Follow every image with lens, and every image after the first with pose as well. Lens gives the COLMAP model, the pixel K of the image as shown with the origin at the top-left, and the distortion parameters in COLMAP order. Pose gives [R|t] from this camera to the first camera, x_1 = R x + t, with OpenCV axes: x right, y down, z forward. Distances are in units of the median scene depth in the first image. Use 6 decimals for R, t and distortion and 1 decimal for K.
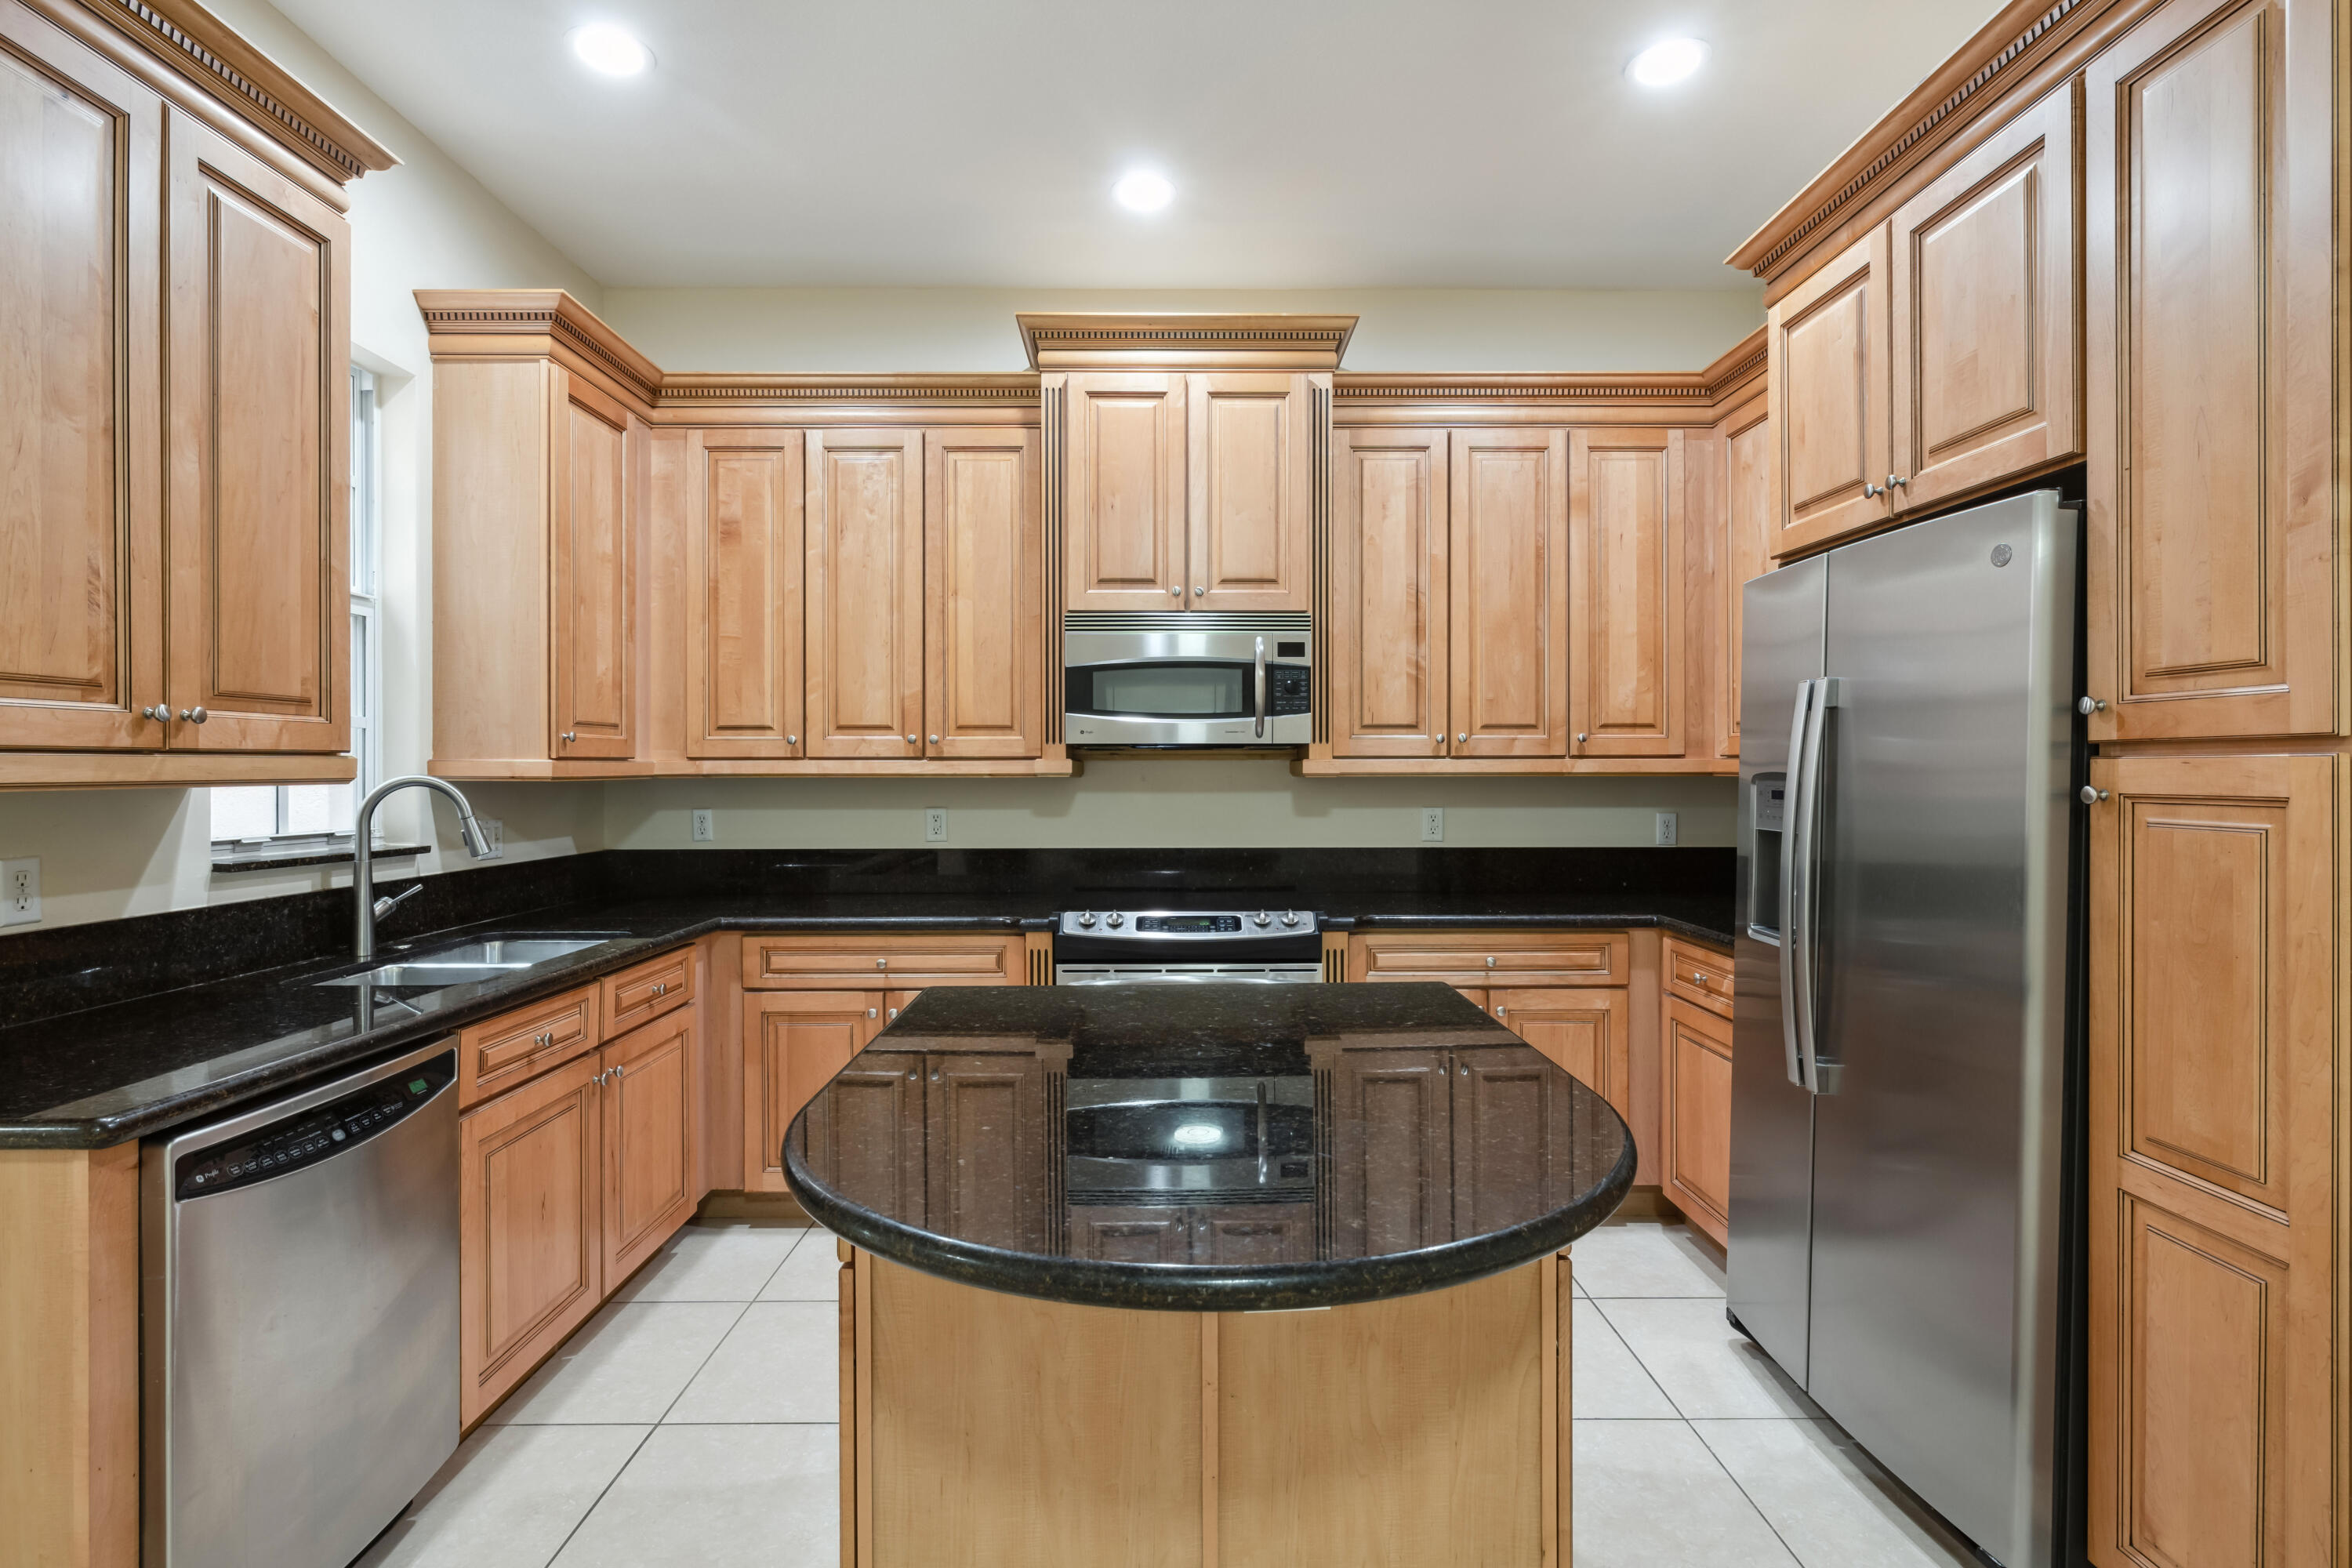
lens RADIAL K [[1123.9, 0, 1179.7], [0, 1123.9, 770.5], [0, 0, 1]] dist [-0.005190, 0.000463]
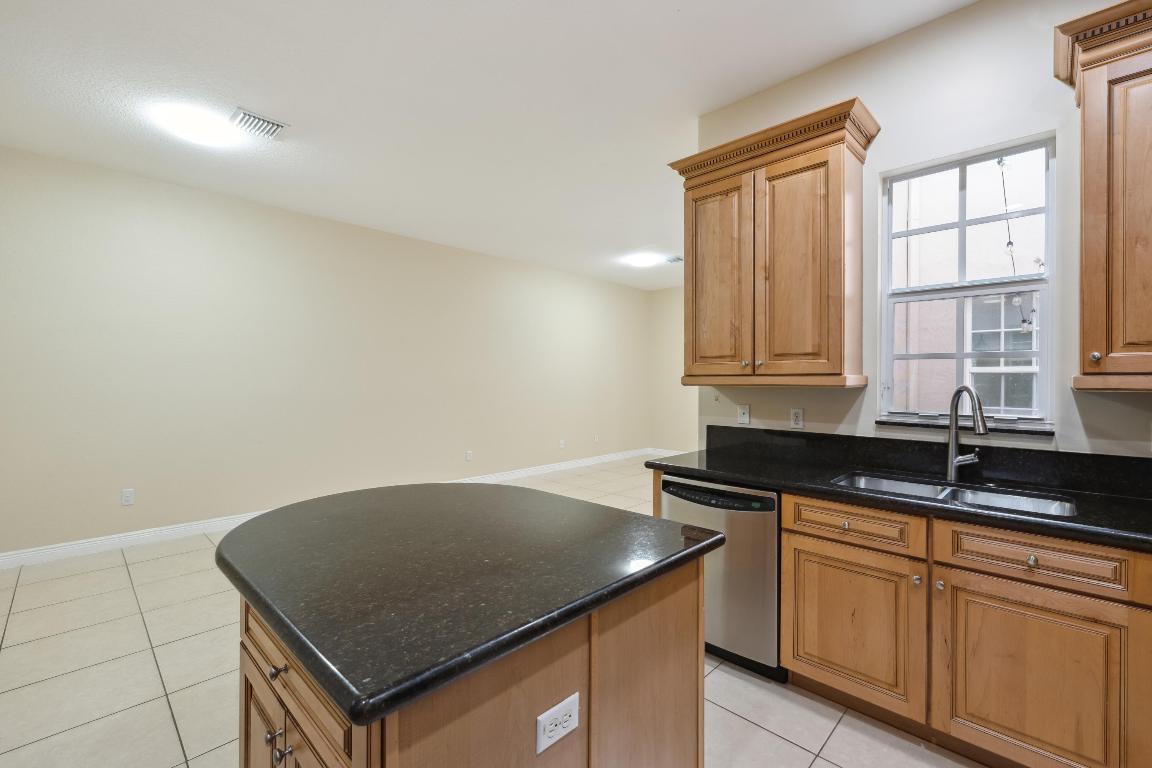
lens RADIAL K [[497.8, 0, 576.2], [0, 497.8, 381.0], [0, 0, 1]] dist [0.007529, 0.000031]
pose [[-0.704228, 0.004559, -0.709960, 0.238135], [-0.002963, 0.999952, 0.009360, -0.006334], [0.709968, 0.008695, -0.704180, 0.858868]]
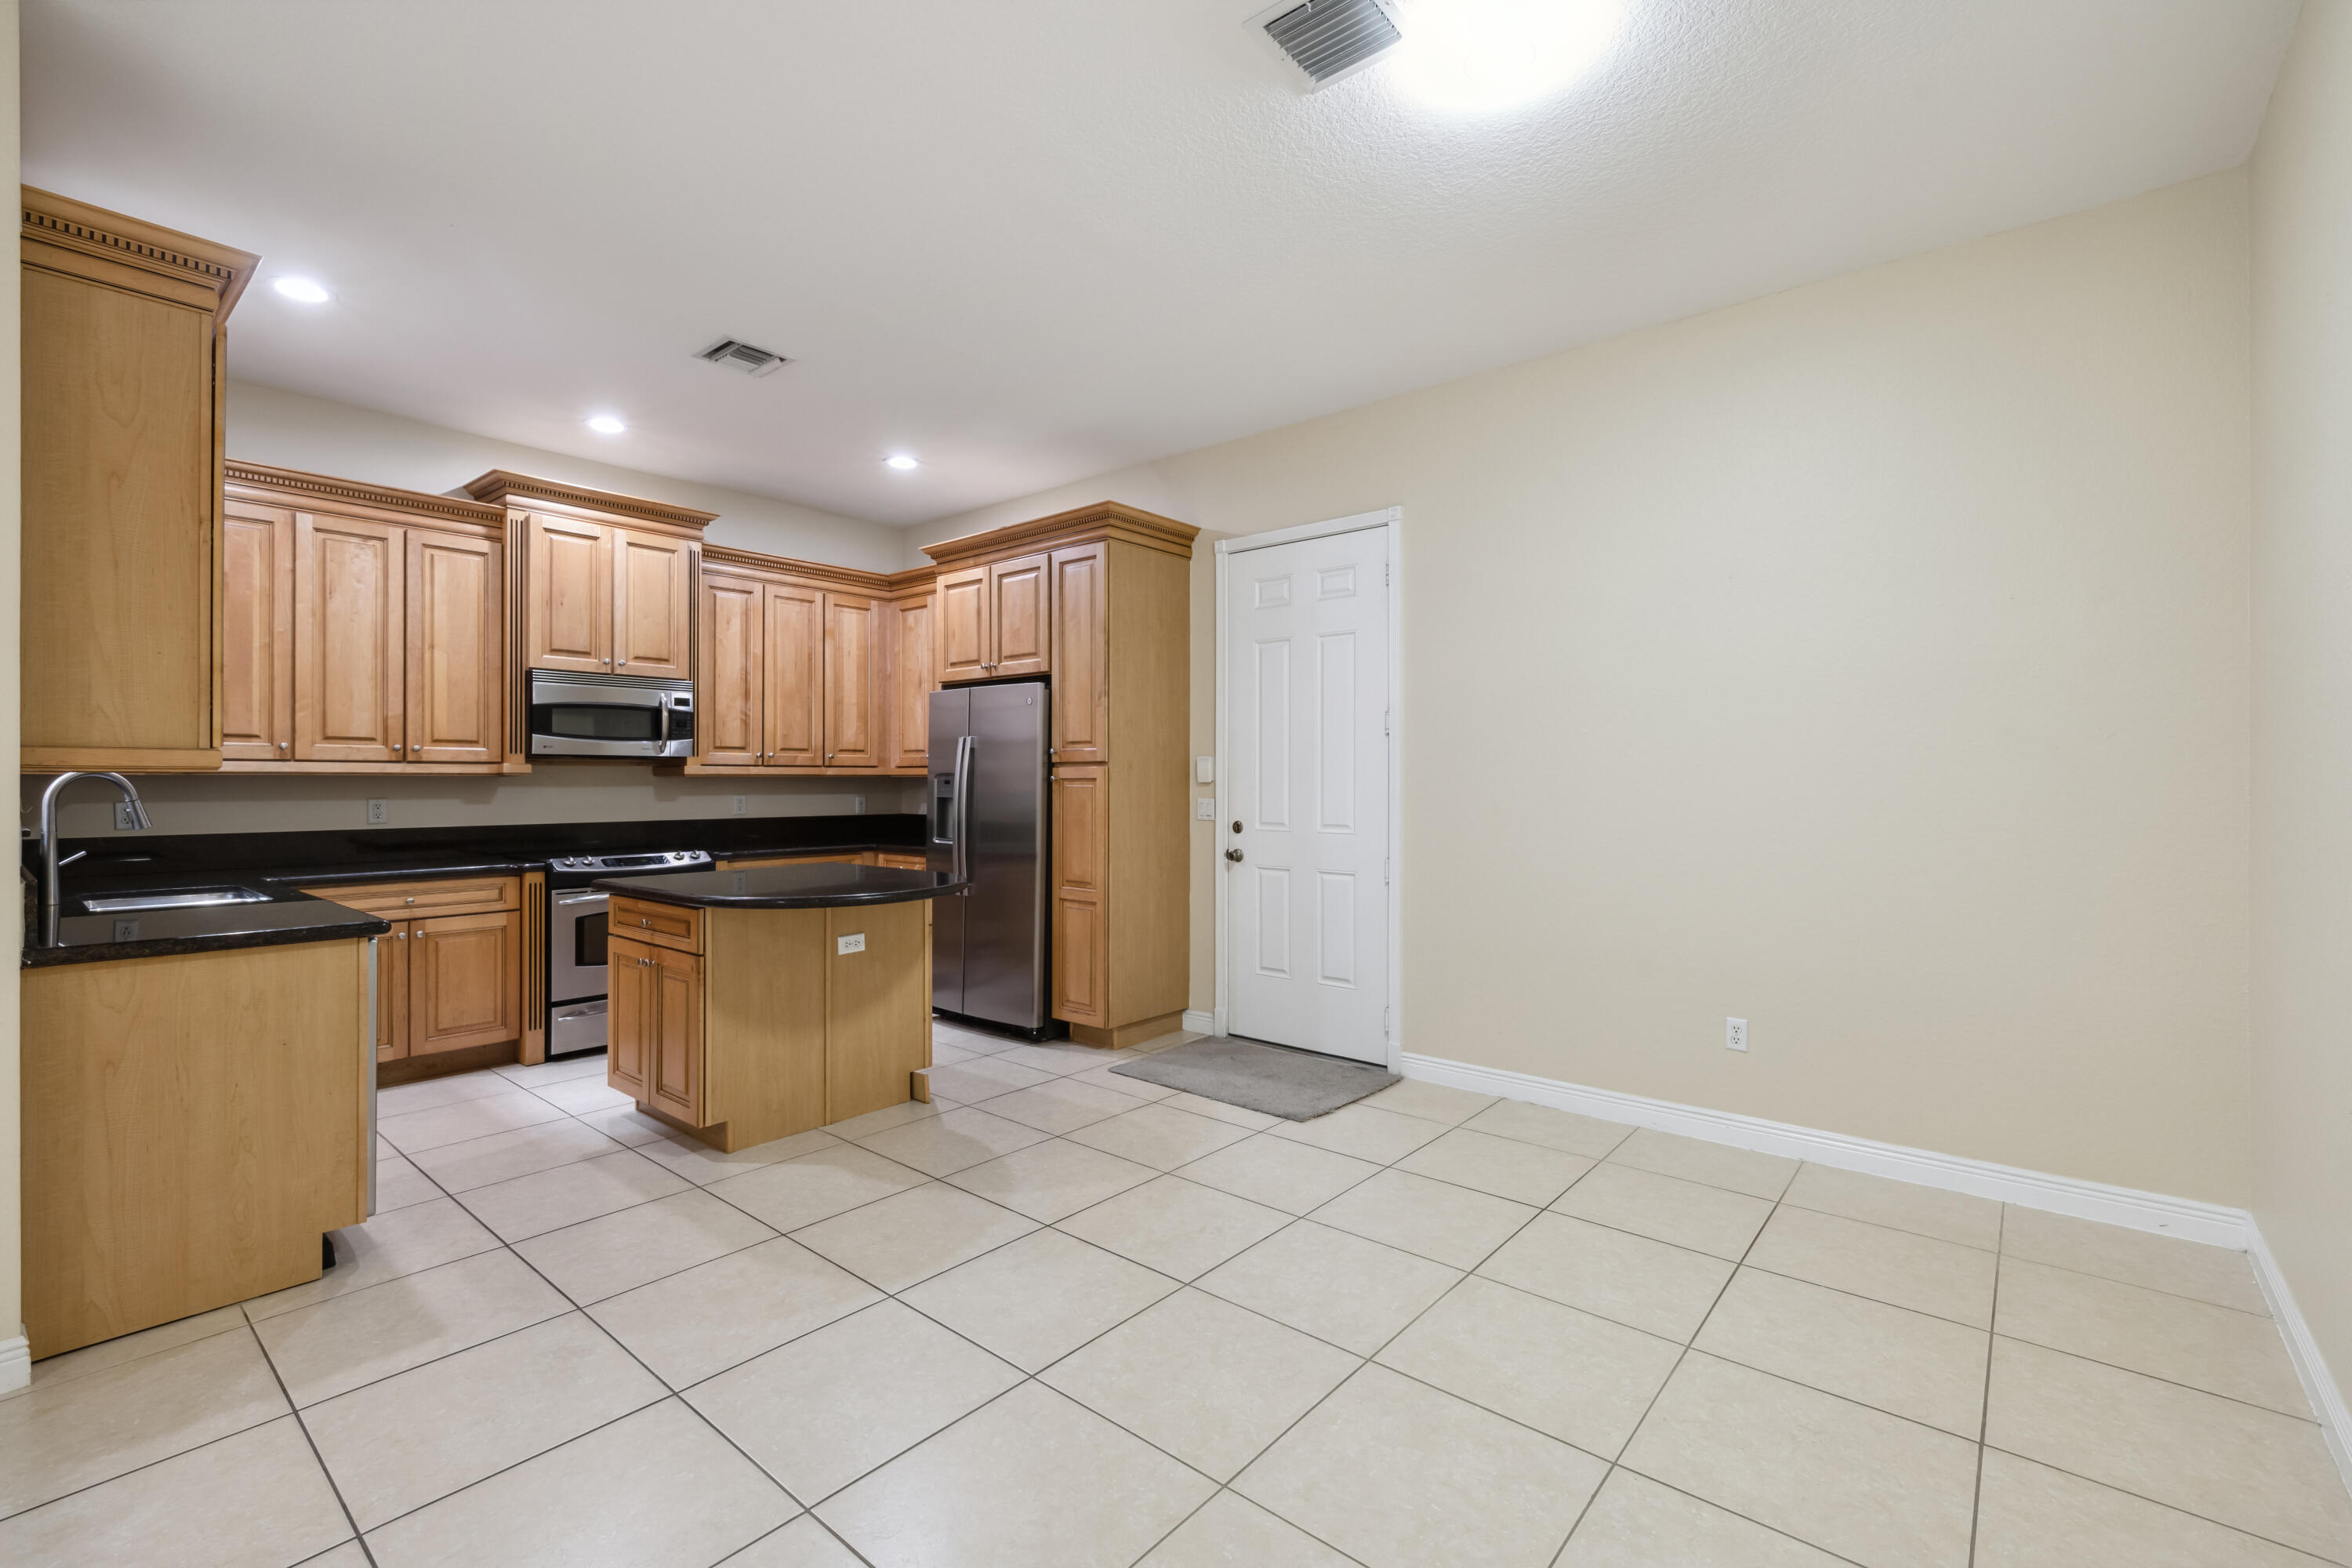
lens RADIAL K [[1016.3, 0, 1176.5], [0, 1016.3, 777.9], [0, 0, 1]] dist [0.007529, 0.000031]
pose [[0.654703, 0.003834, 0.755877, -0.582903], [0.000671, 0.999984, -0.005654, 0.017942], [-0.755886, 0.004209, 0.654690, -0.593162]]
